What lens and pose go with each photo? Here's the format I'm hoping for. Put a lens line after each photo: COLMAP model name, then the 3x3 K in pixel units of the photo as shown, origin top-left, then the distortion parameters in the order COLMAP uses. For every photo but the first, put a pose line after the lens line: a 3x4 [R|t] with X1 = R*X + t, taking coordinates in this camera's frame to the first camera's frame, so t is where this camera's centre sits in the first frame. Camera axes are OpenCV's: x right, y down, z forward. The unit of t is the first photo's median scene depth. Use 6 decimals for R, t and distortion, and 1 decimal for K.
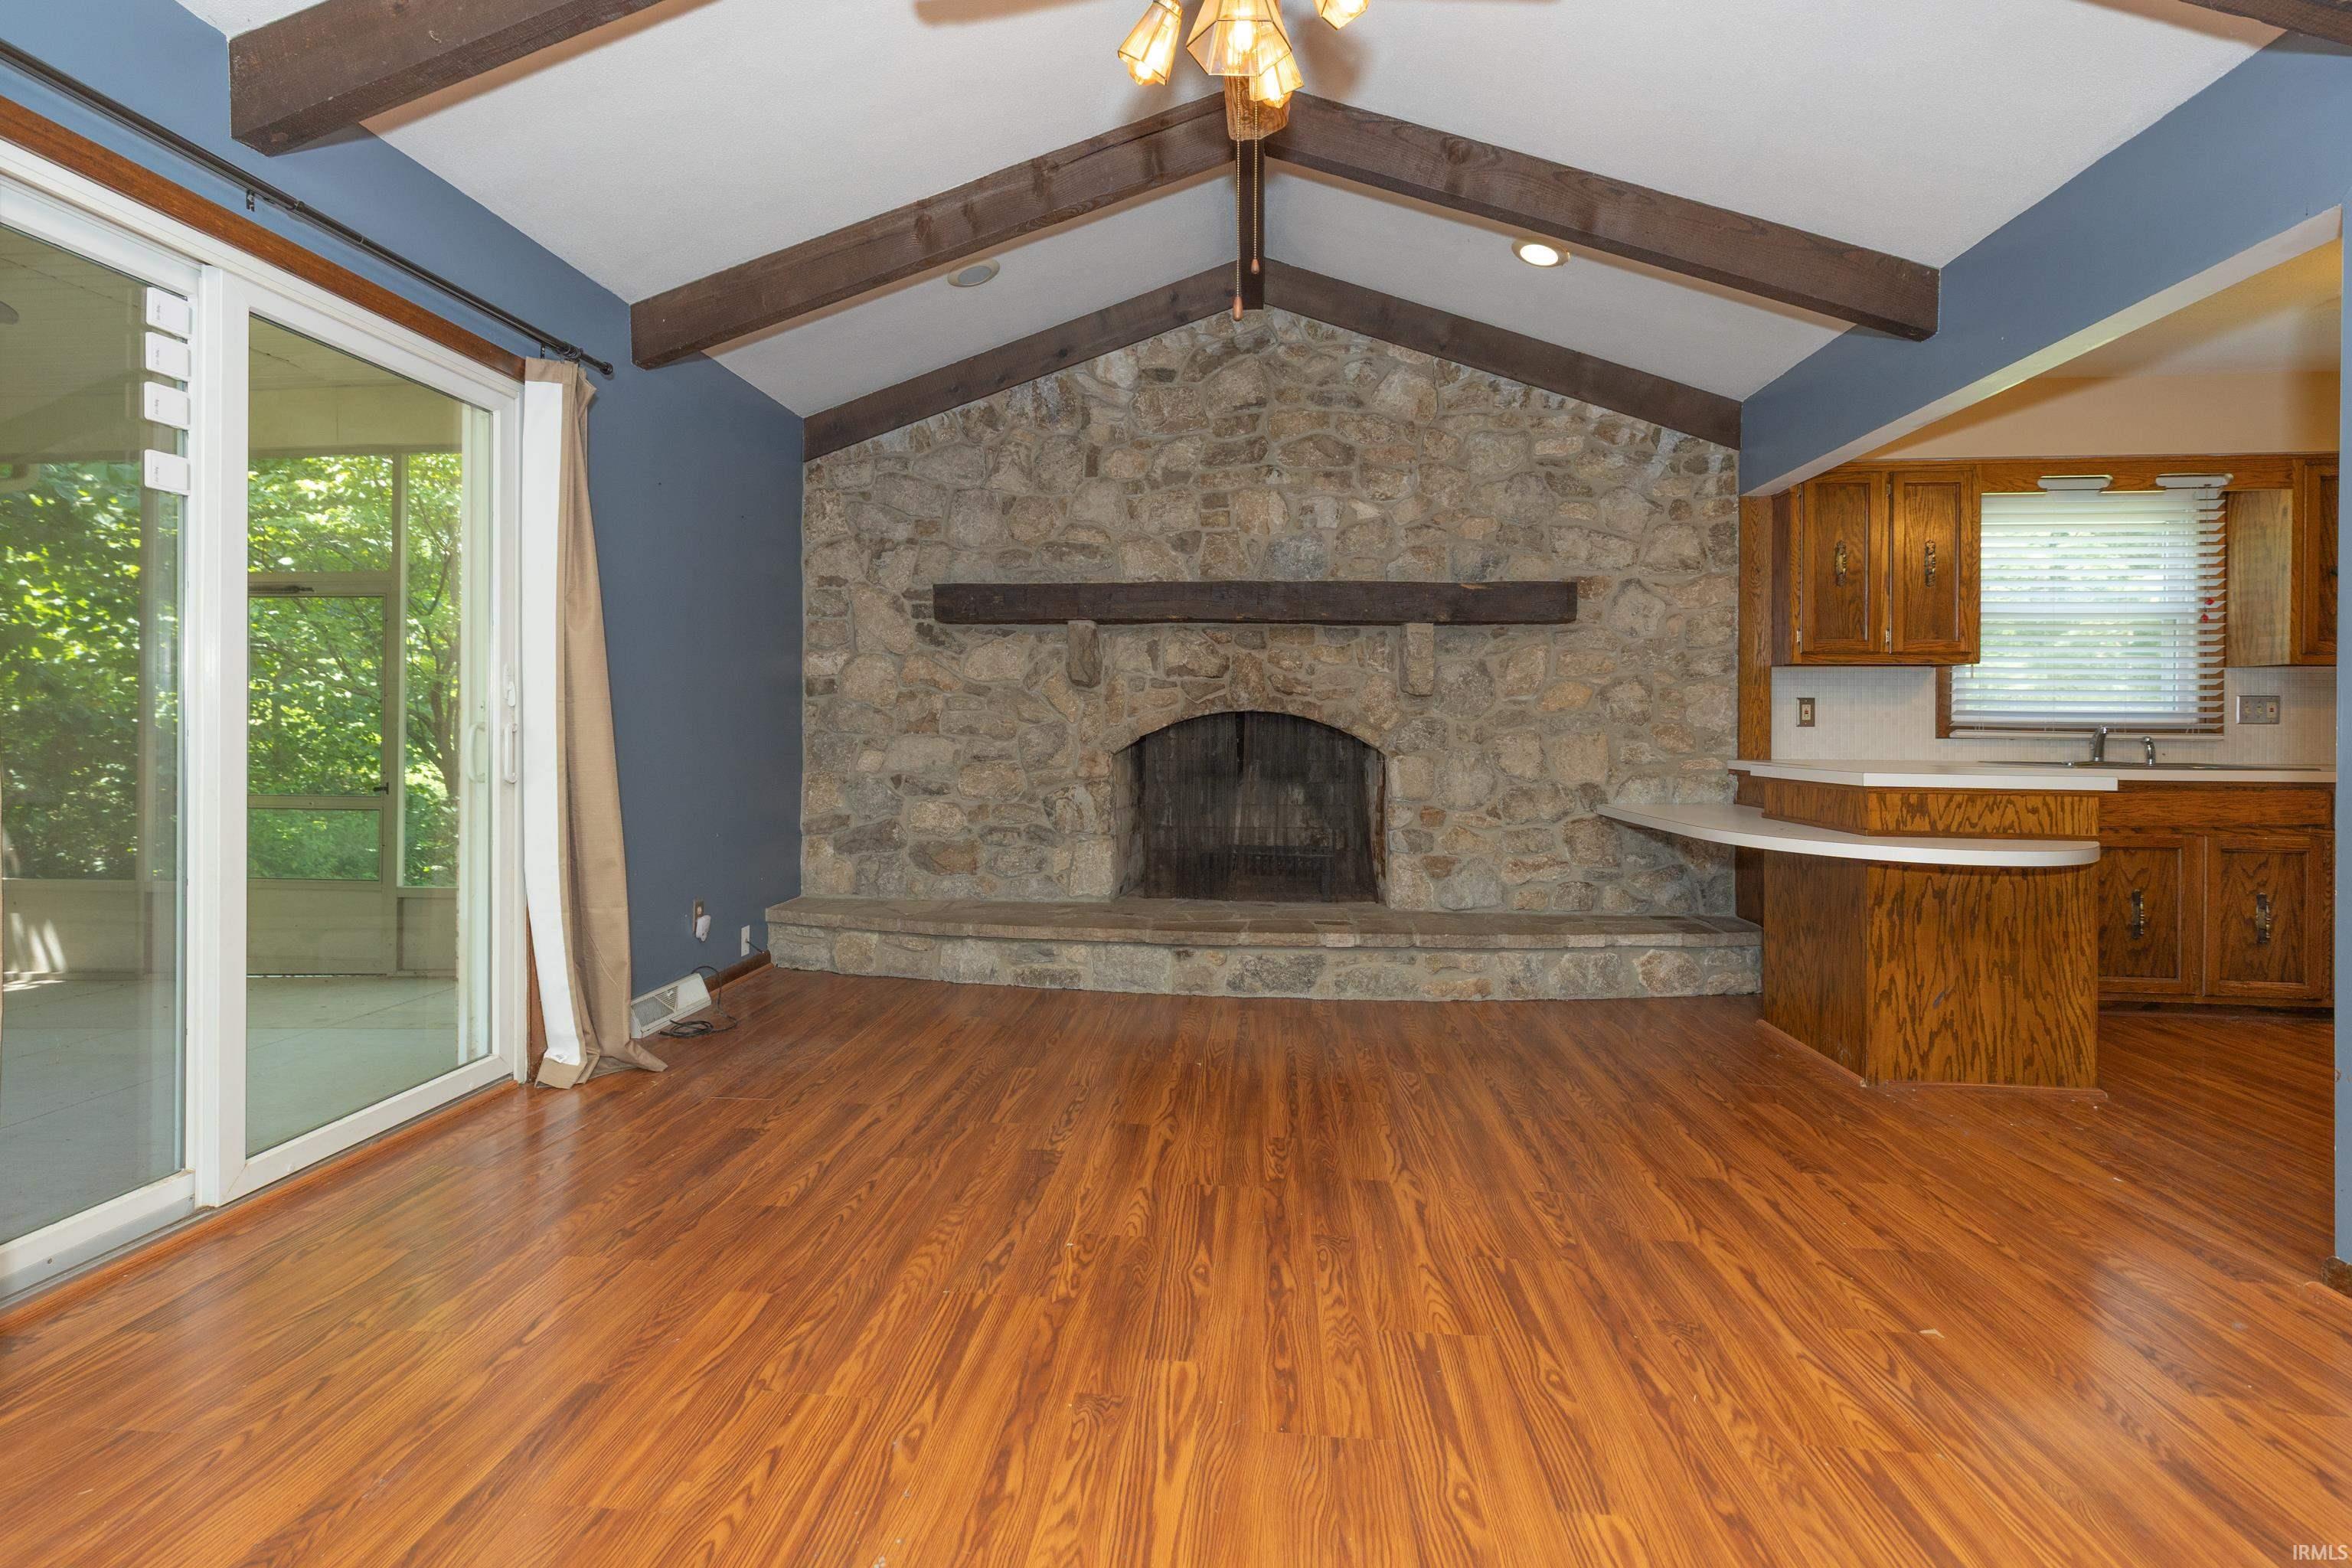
lens RADIAL K [[1076.4, 0, 1171.0], [0, 1076.4, 726.5], [0, 0, 1]] dist [0.001014, 0.000161]
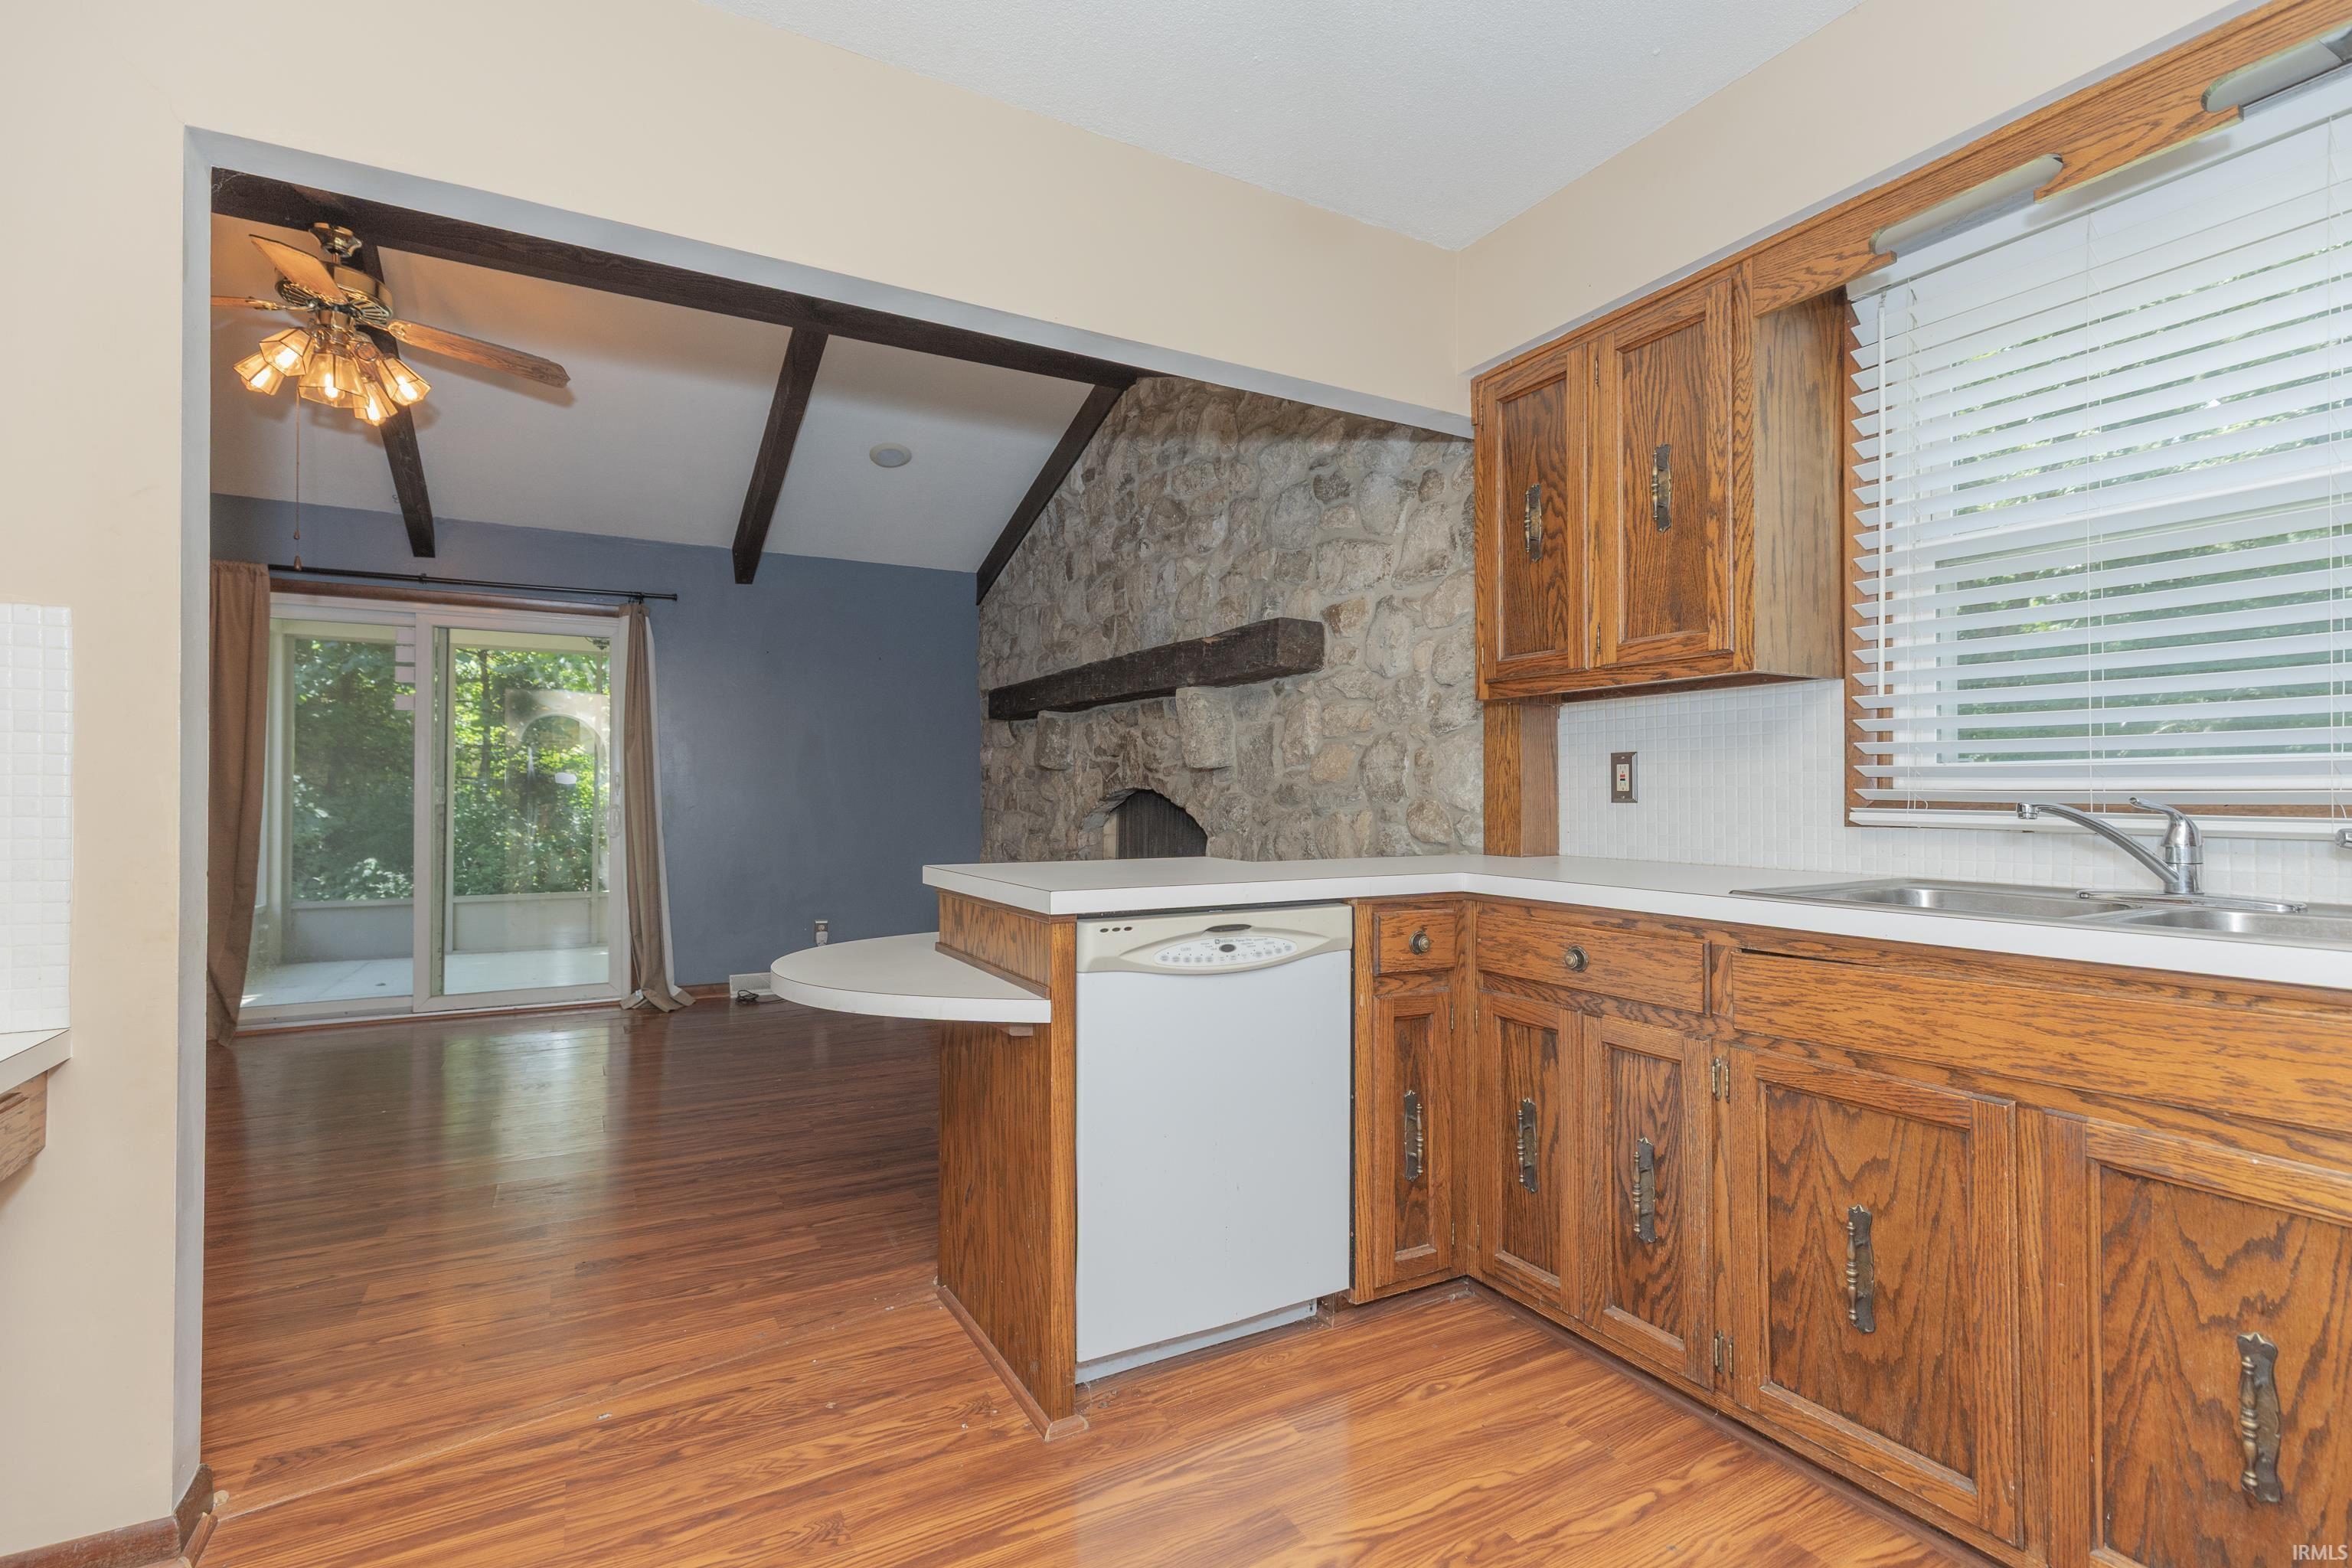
lens RADIAL K [[1080.3, 0, 1219.9], [0, 1080.3, 779.7], [0, 0, 1]] dist [0.000455, 0.000172]
pose [[0.577348, -0.020380, -0.816244, 0.949589], [0.005467, 0.999763, -0.021095, -0.000922], [0.816480, 0.007717, 0.577322, 0.496801]]
